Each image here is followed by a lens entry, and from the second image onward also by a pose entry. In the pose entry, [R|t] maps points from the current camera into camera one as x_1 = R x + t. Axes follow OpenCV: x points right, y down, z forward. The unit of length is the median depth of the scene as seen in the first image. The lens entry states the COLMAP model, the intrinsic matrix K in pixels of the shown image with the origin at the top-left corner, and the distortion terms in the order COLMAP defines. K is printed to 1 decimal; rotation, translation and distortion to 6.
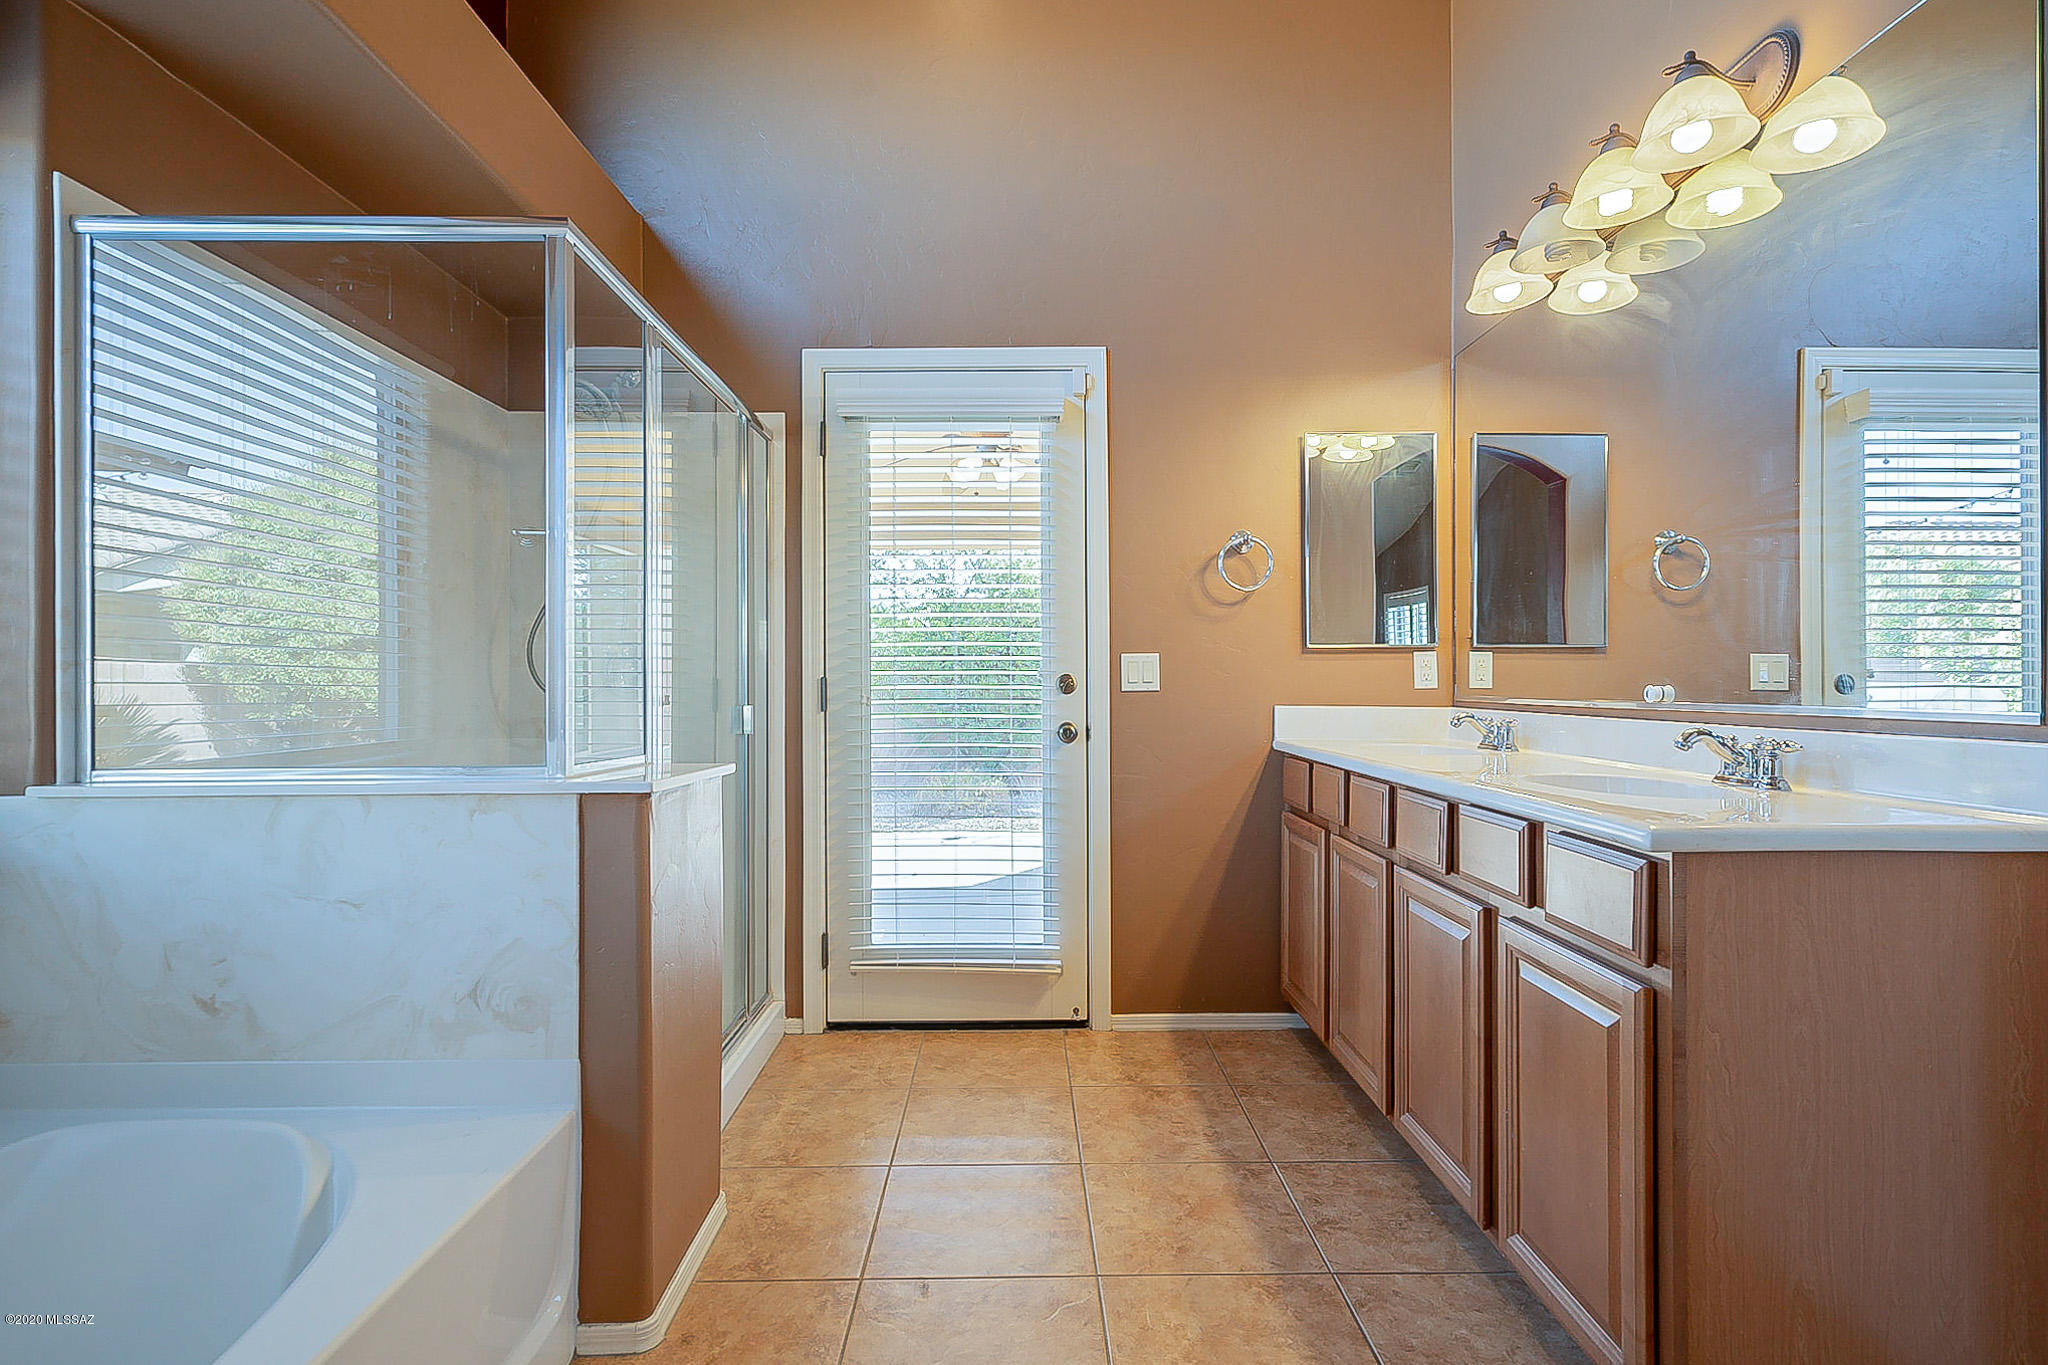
lens RADIAL K [[990.4, 0, 990.5], [0, 990.4, 678.3], [0, 0, 1]] dist [0.000997, 0.002049]
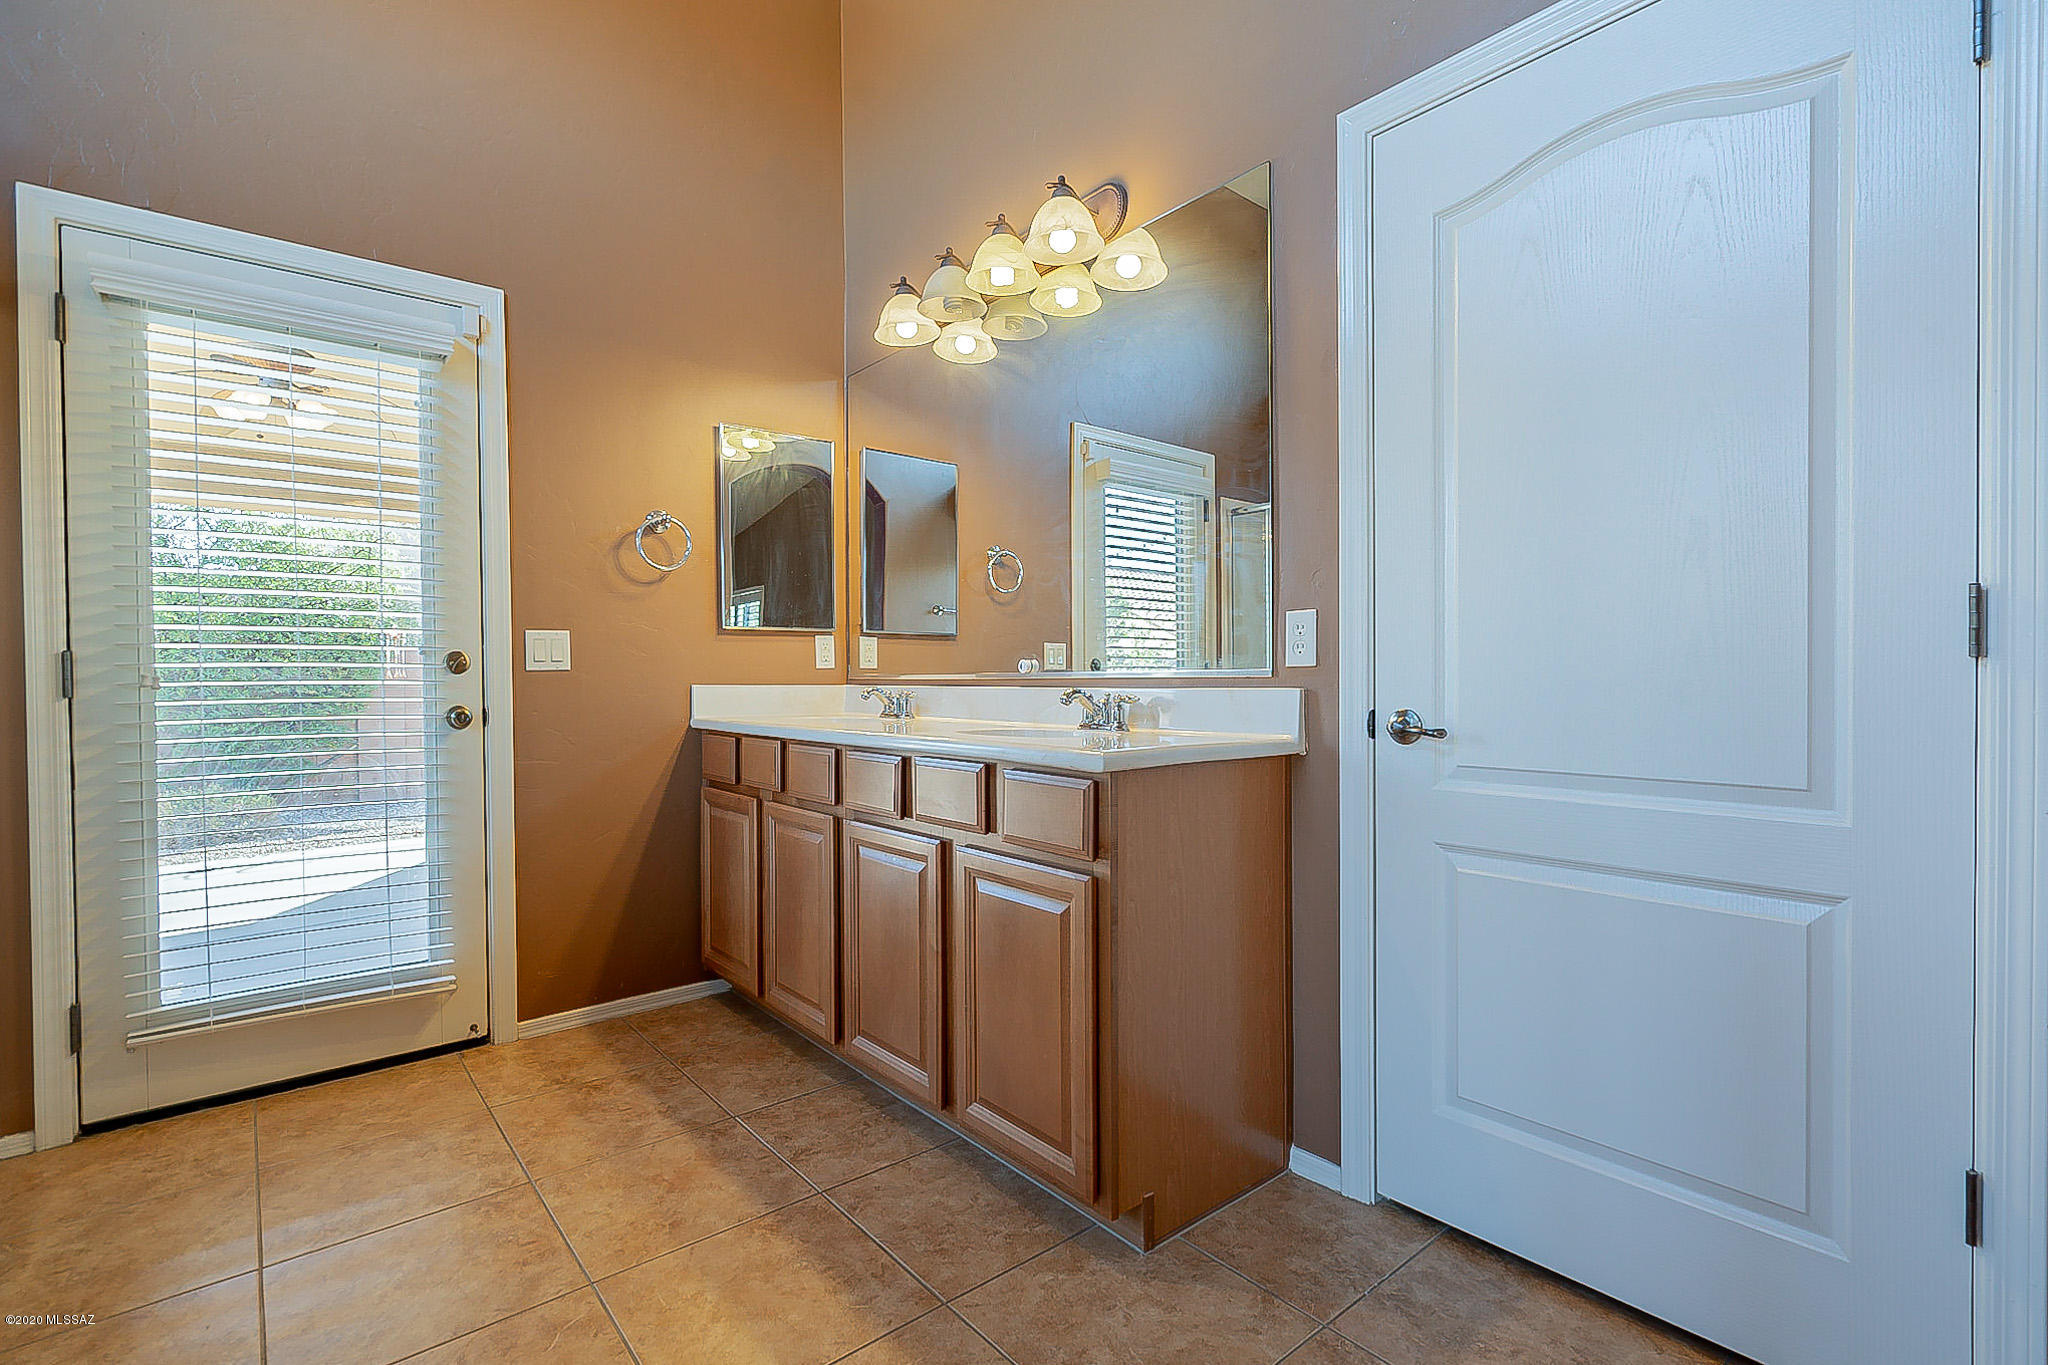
lens RADIAL K [[952.3, 0, 978.5], [0, 952.3, 689.5], [0, 0, 1]] dist [-0.001614, 0.002604]
pose [[0.774161, -0.006540, 0.632954, -0.123544], [-0.001064, 0.999932, 0.011633, 0.023838], [-0.632987, -0.009680, 0.774102, 0.058518]]
